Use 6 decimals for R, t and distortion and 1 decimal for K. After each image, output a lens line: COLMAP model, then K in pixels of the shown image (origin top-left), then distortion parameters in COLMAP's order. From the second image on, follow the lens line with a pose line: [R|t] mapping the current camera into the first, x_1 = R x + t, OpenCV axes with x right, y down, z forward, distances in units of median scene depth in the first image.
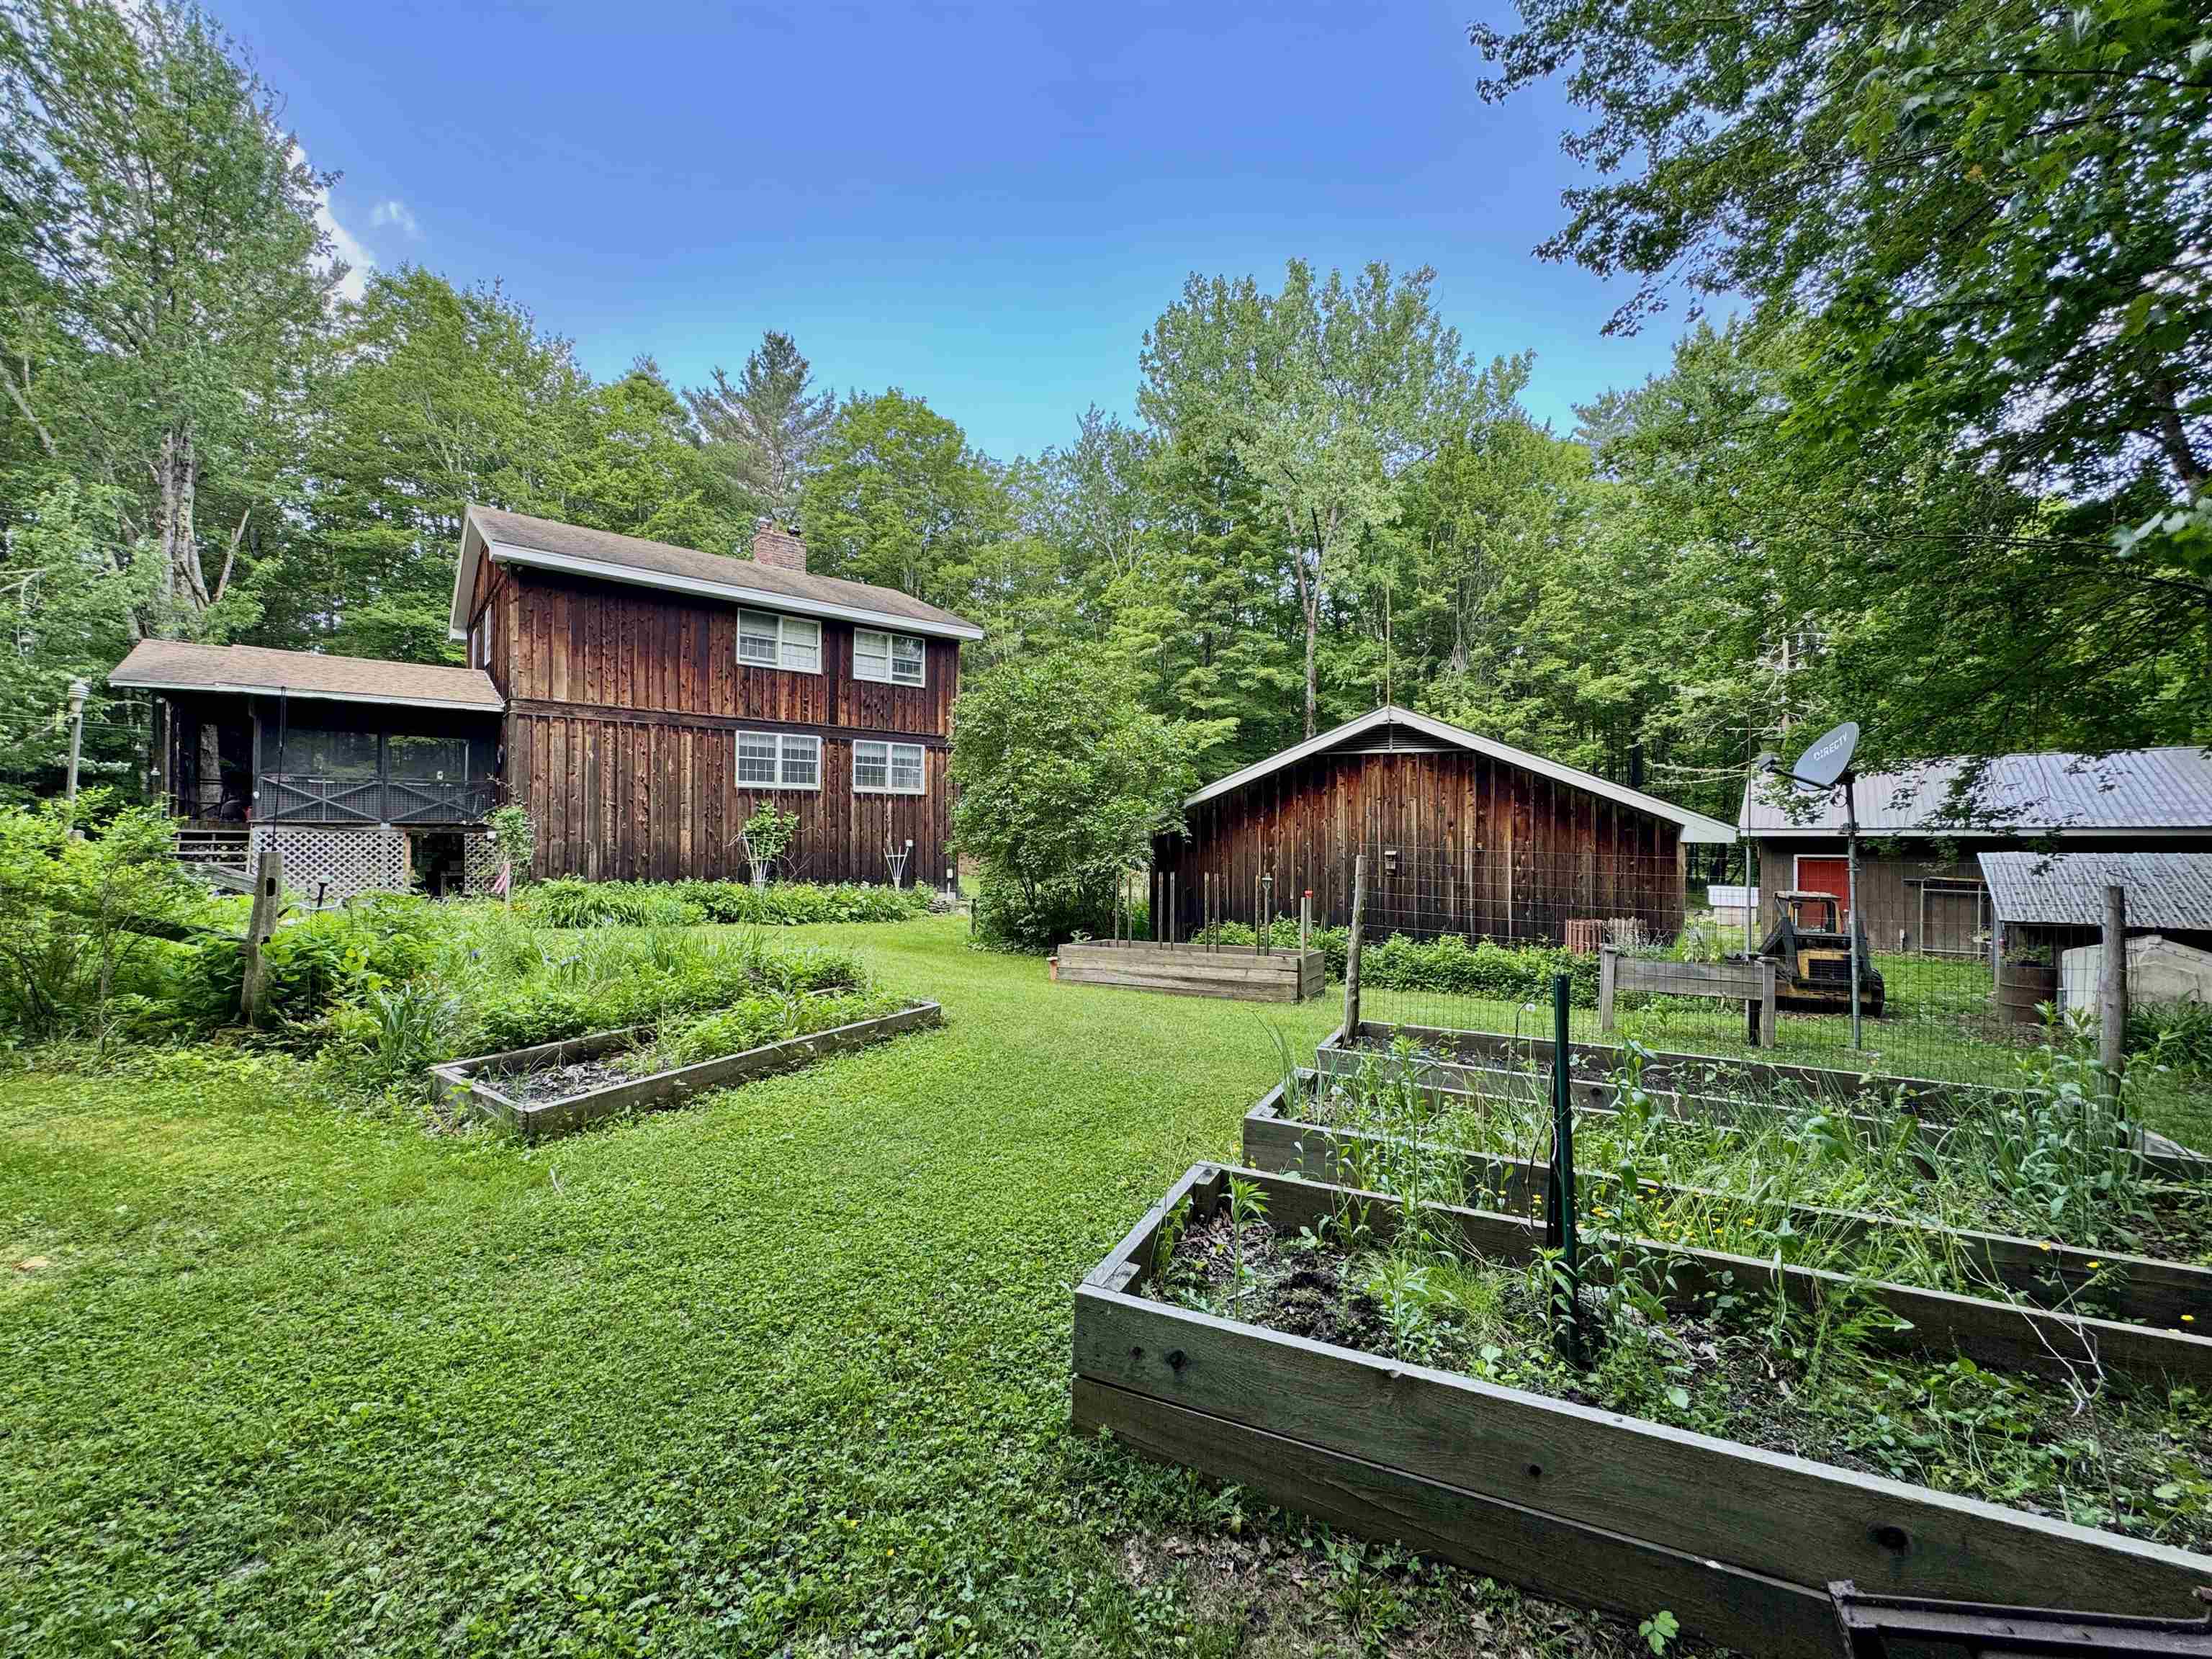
lens RADIAL K [[879.8, 0, 1106.0], [0, 879.8, 829.5], [0, 0, 1]] dist [0.018480, 0.000418]
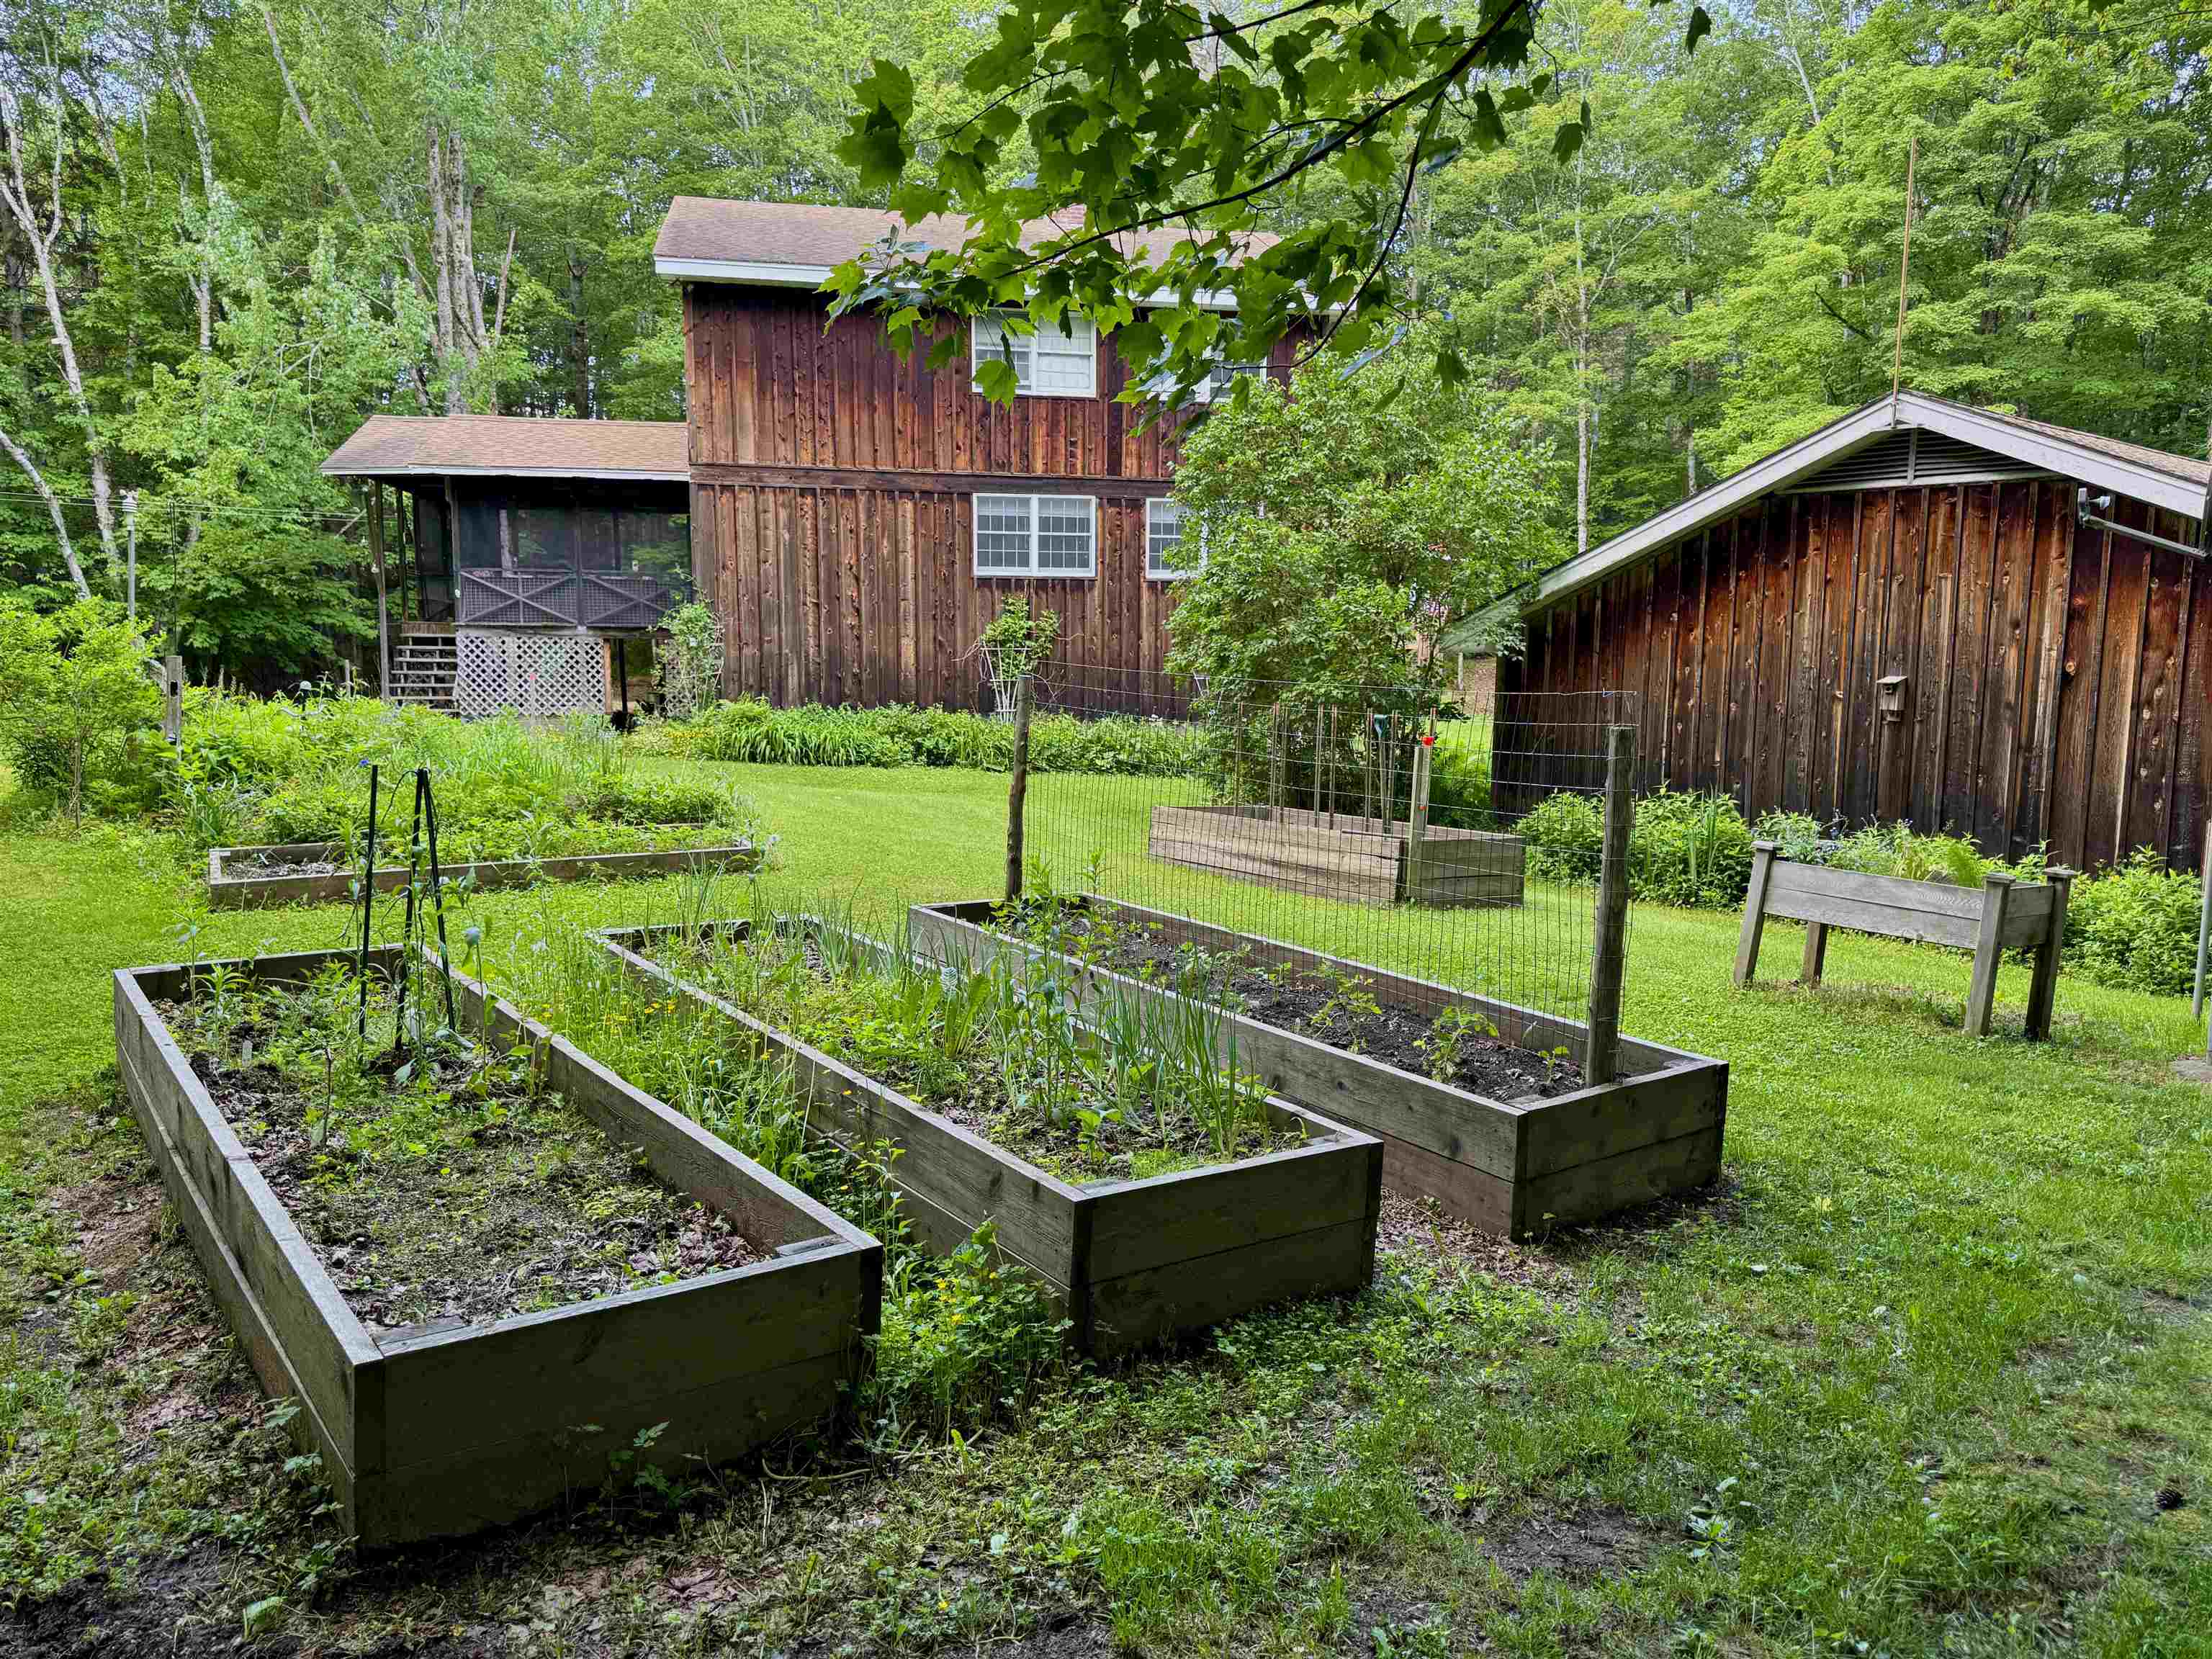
lens RADIAL K [[1516.2, 0, 1106.0], [0, 1516.2, 829.5], [0, 0, 1]] dist [0.108348, -0.095850]
pose [[0.882637, 0.060915, -0.466092, 0.254895], [-0.002072, 0.992062, 0.125731, -0.000116], [0.470051, -0.110009, 0.875757, -0.034251]]
